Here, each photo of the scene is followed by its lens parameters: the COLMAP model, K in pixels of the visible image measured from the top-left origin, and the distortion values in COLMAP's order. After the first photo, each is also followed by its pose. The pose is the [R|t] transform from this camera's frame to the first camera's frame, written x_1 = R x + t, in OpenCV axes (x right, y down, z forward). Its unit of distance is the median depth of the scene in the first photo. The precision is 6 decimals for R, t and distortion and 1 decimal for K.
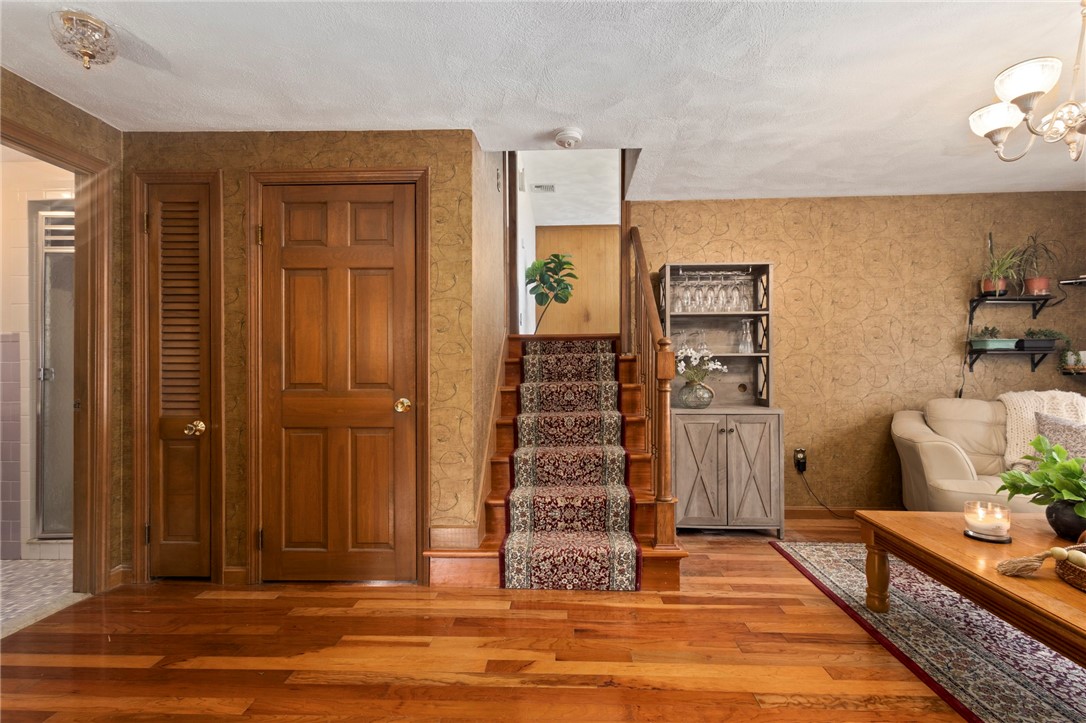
lens RADIAL K [[512.8, 0, 544.1], [0, 512.8, 365.9], [0, 0, 1]] dist [0.005140, 0.000189]
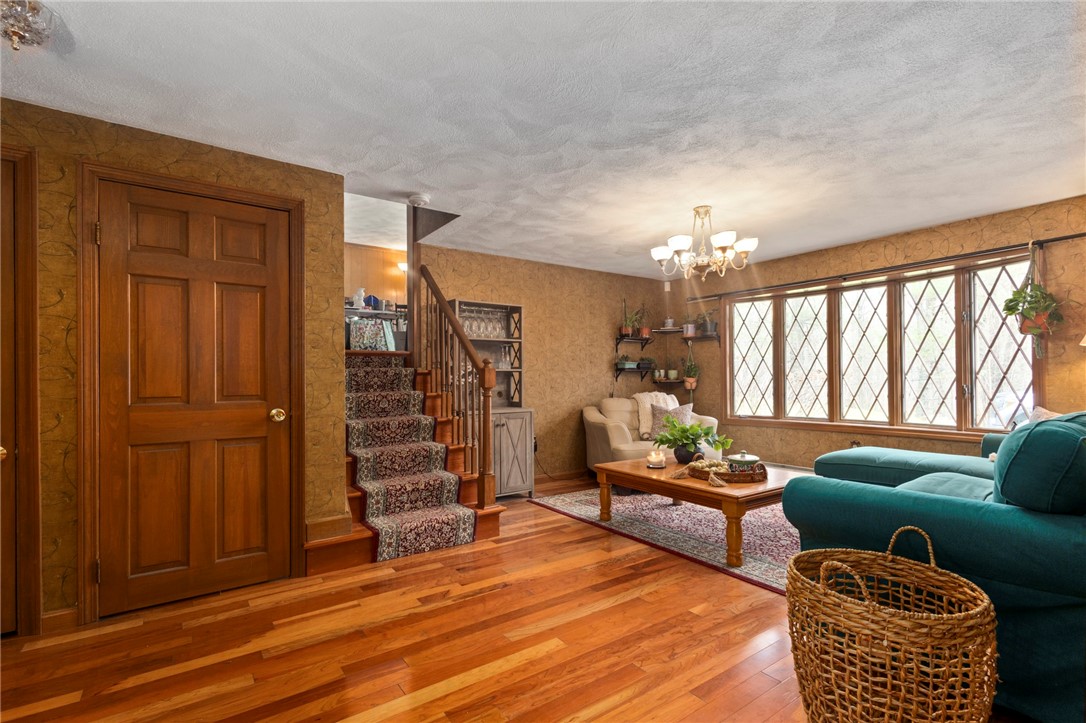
lens RADIAL K [[502.1, 0, 538.3], [0, 502.1, 374.9], [0, 0, 1]] dist [-0.000743, -0.000094]
pose [[0.793922, 0.003232, 0.608011, -0.471793], [0.000334, 0.999983, -0.005751, -0.001640], [-0.608019, 0.004769, 0.793908, -0.167808]]
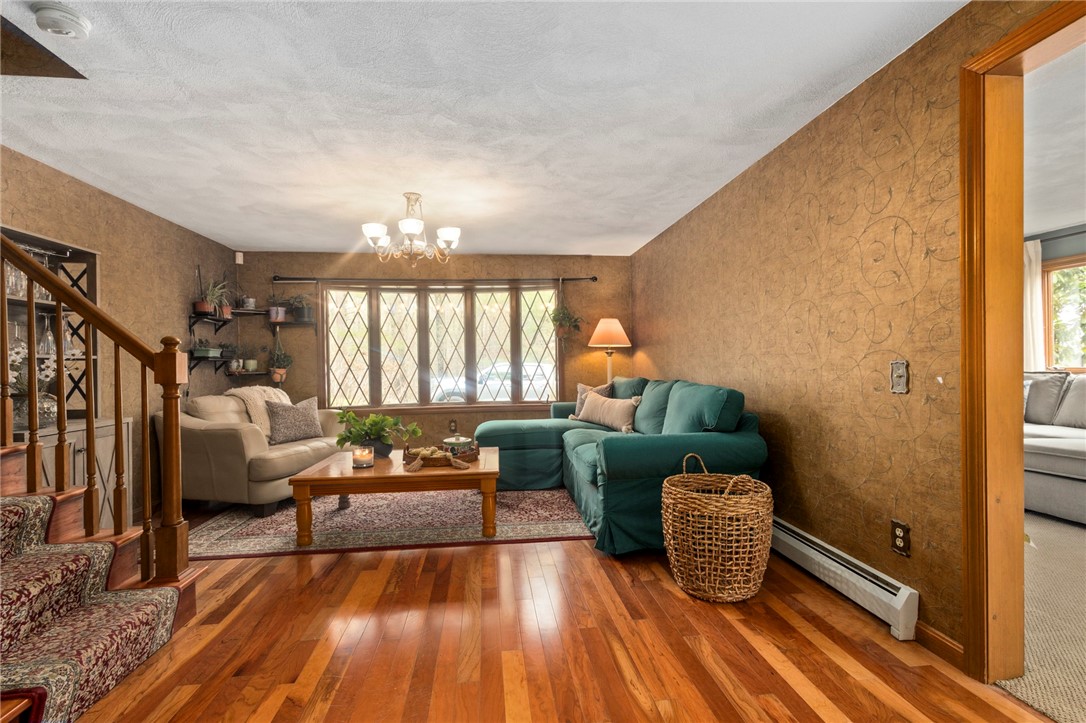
lens RADIAL K [[512.8, 0, 544.1], [0, 512.8, 365.9], [0, 0, 1]] dist [0.005140, 0.000189]
pose [[-0.160403, 0.004168, 0.987043, -0.699539], [0.011916, 0.999926, -0.002286, 0.004133], [-0.986980, 0.011395, -0.160441, 0.498538]]
